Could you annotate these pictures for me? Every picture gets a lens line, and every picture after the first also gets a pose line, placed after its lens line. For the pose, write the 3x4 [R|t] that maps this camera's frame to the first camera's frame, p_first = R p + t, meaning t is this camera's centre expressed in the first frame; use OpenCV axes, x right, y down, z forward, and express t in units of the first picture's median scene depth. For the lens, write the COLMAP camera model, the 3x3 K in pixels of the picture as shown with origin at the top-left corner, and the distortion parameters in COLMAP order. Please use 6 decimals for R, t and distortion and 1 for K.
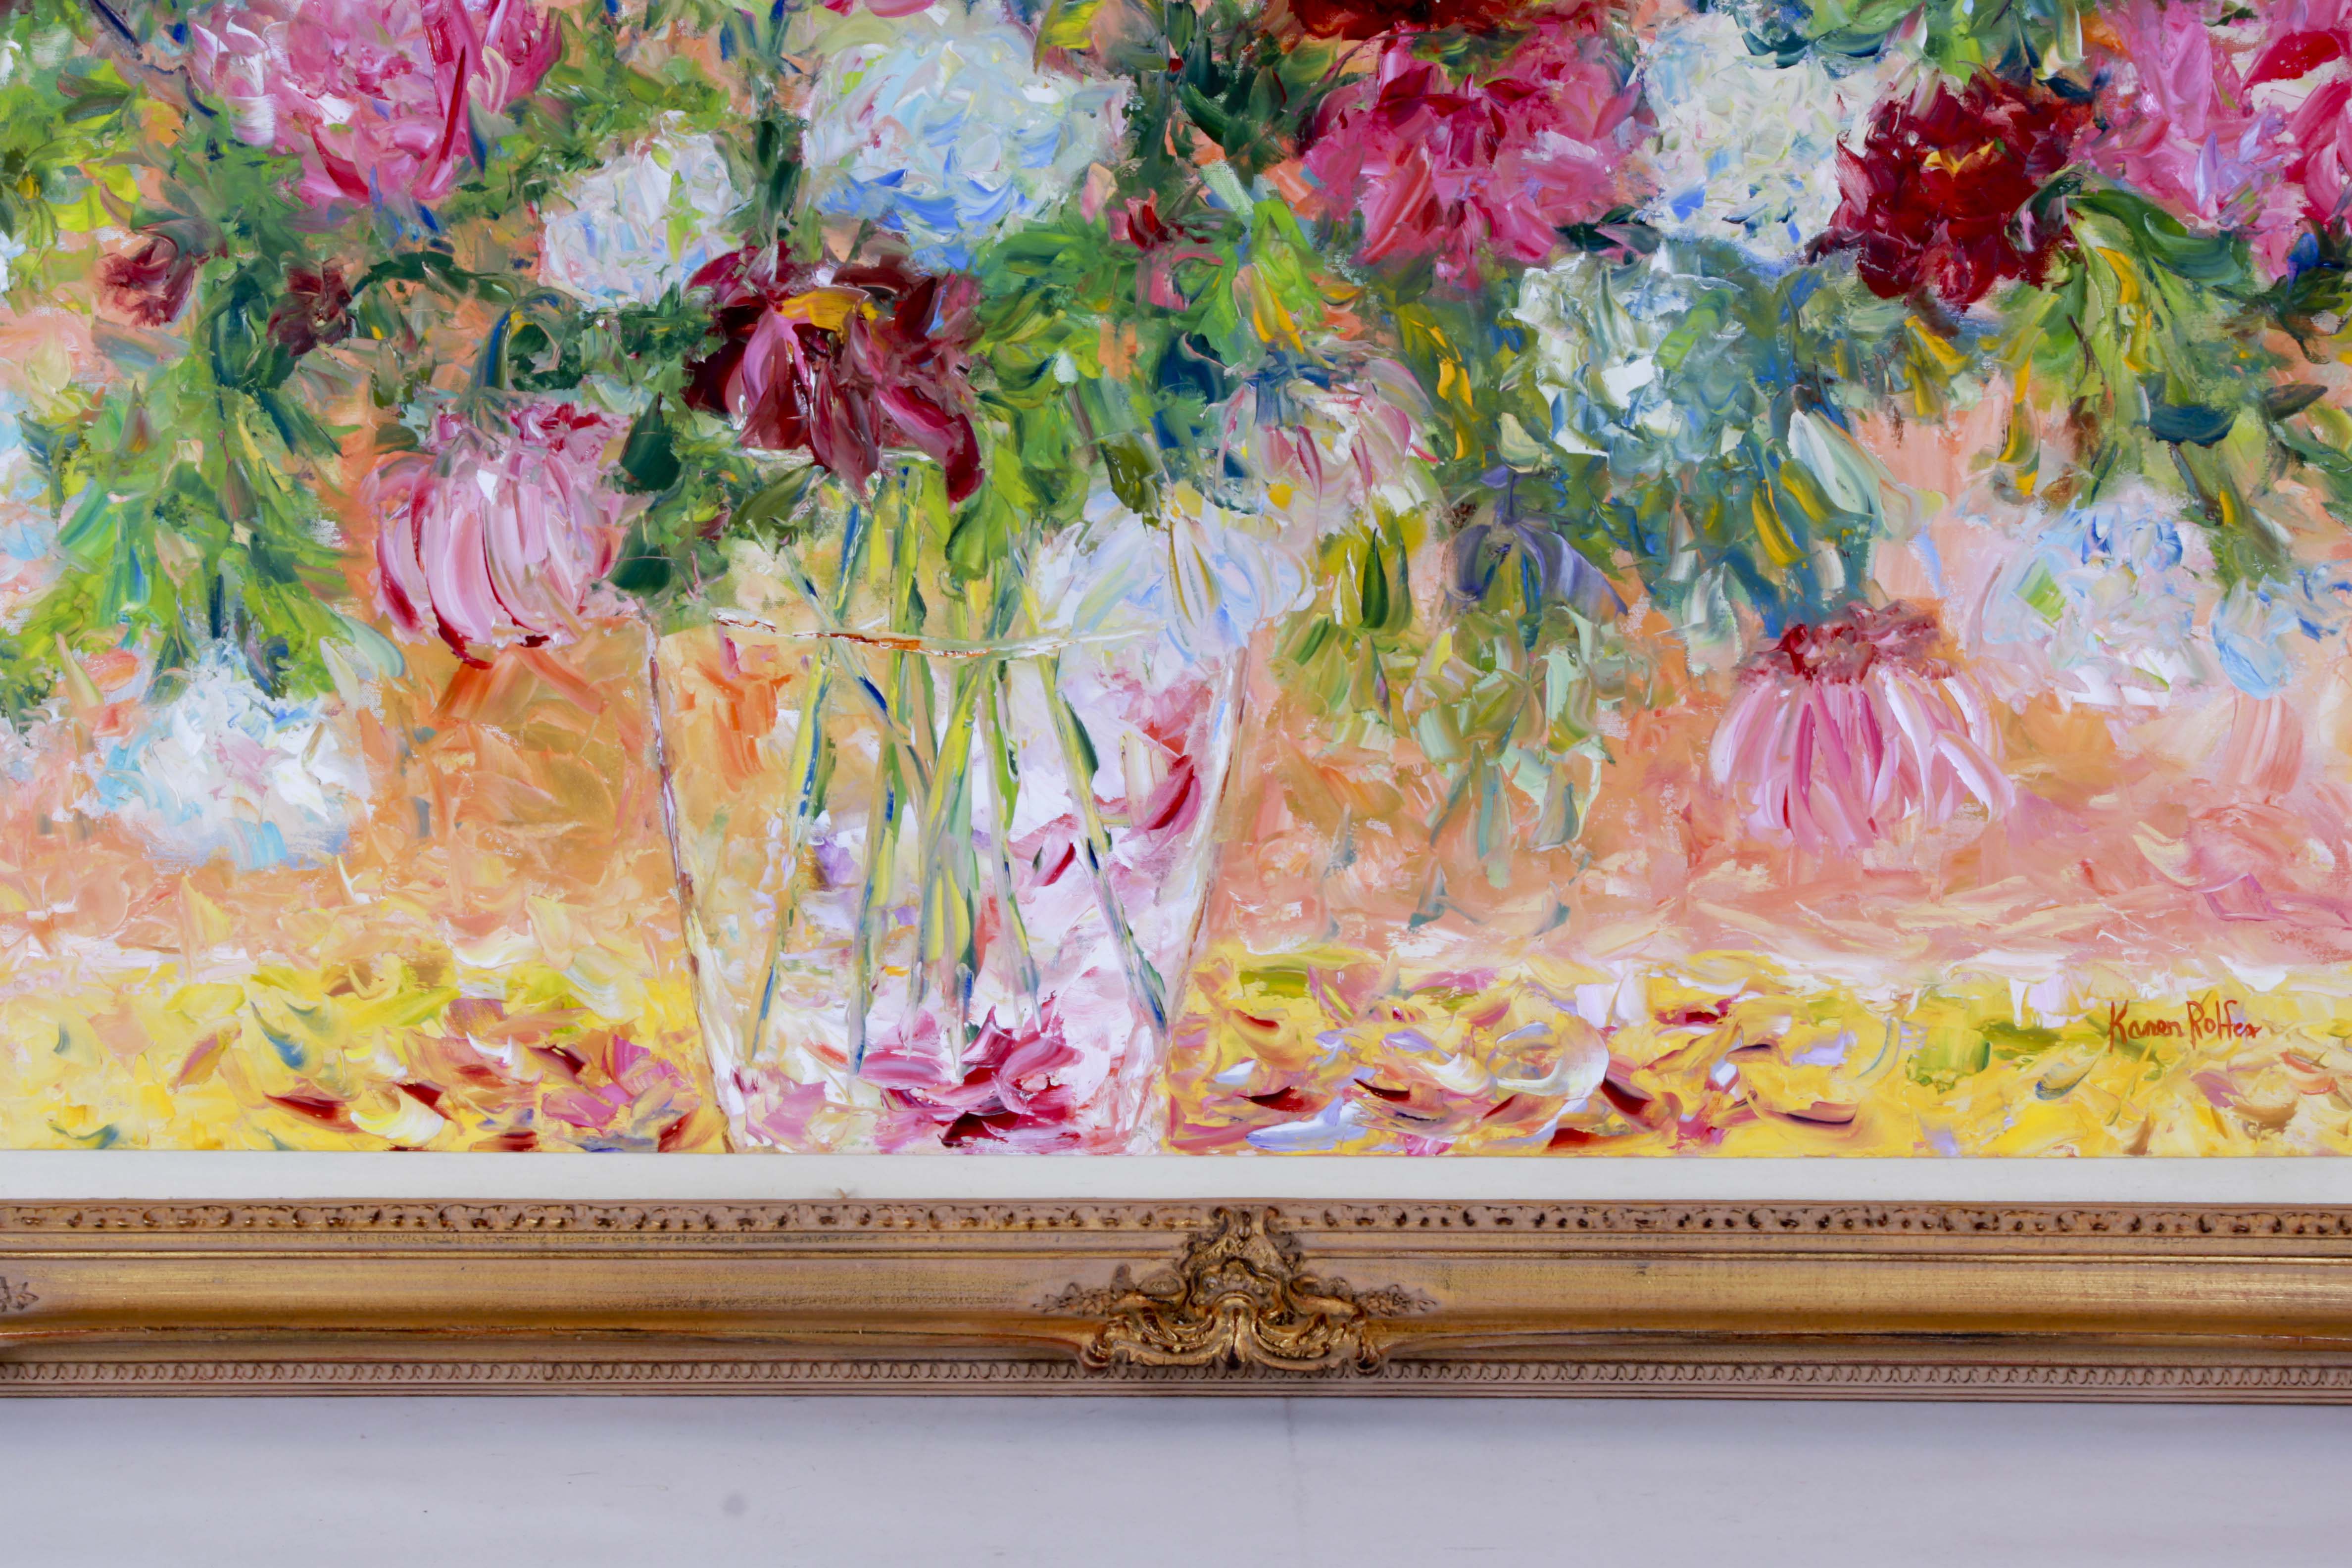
lens RADIAL K [[5076.4, 0, 1265.6], [0, 5076.4, 803.7], [0, 0, 1]] dist [0.088017, 0.114511]
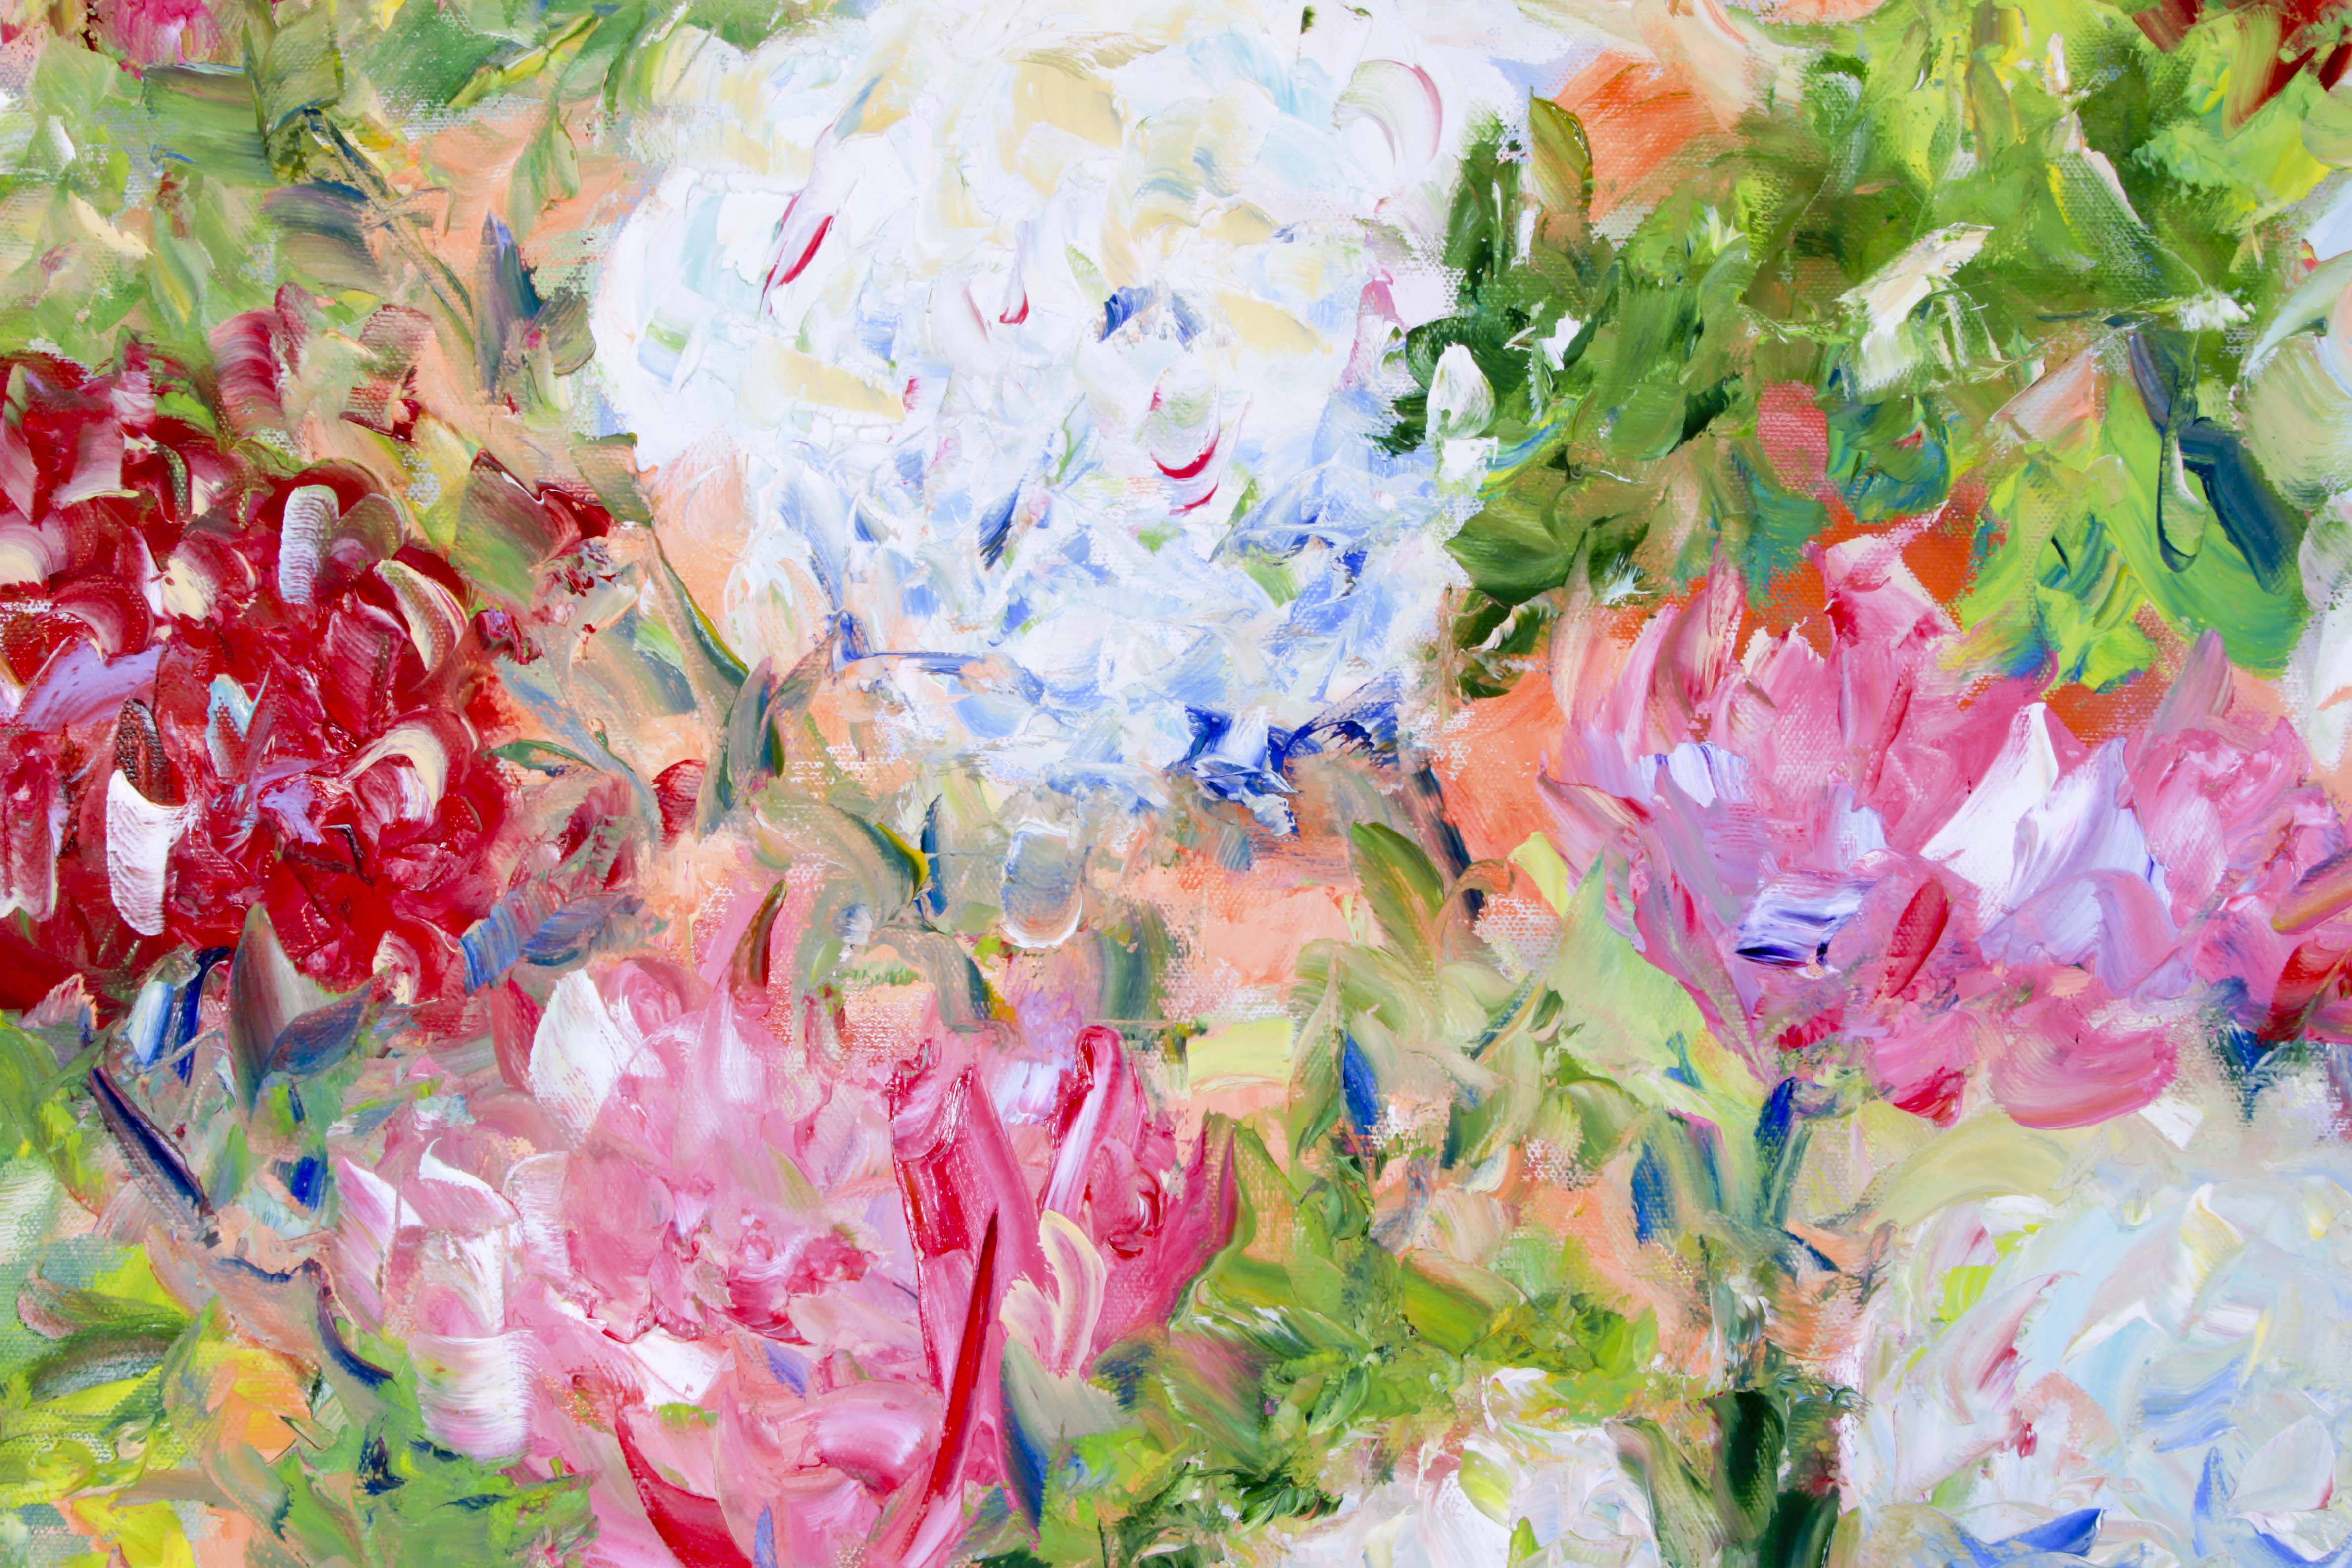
lens RADIAL K [[3055.9, 0, 1176.0], [0, 3055.9, 784.0], [0, 0, 1]] dist [-0.128385, 0.130535]
pose [[0.998903, -0.007873, -0.046155, -0.131559], [-0.000376, 0.984381, -0.176053, -0.139361], [0.046820, 0.175877, 0.983298, 0.758848]]
